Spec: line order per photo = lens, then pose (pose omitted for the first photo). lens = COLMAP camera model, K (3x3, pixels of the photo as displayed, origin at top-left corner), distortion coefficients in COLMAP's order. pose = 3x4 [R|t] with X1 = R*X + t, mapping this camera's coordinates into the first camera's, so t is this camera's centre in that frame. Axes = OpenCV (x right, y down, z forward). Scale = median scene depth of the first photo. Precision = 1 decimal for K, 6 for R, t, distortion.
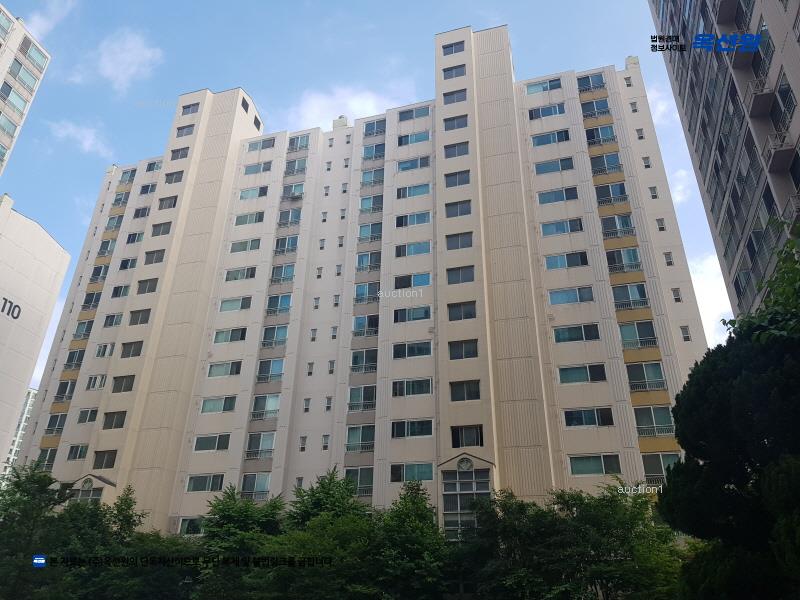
lens RADIAL K [[621.0, 0, 377.3], [0, 621.0, 304.3], [0, 0, 1]] dist [0.050859, -0.068070]
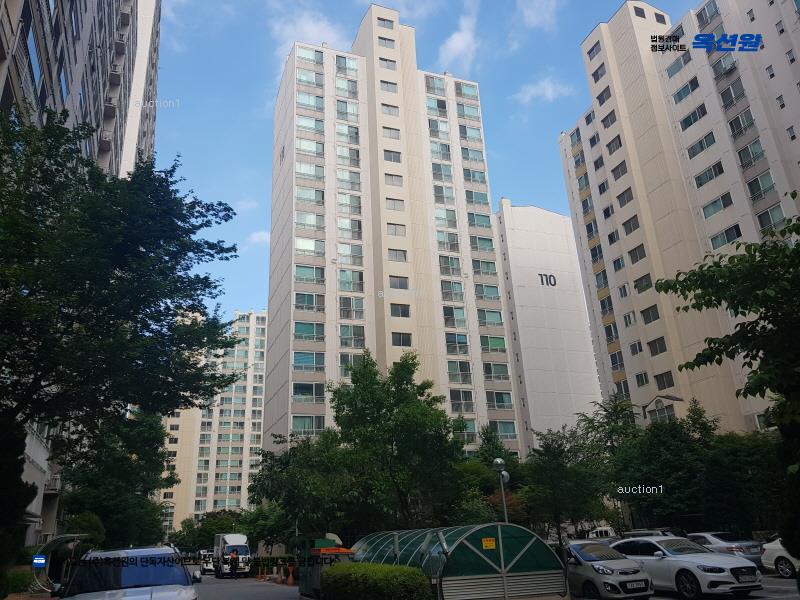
lens RADIAL K [[621.0, 0, 395.5], [0, 621.0, 303.1], [0, 0, 1]] dist [0.050859, -0.068070]
pose [[0.616327, -0.335946, -0.712237, 0.106753], [0.437378, 0.898143, -0.045153, -0.036777], [0.654860, -0.283688, 0.700486, -0.069252]]
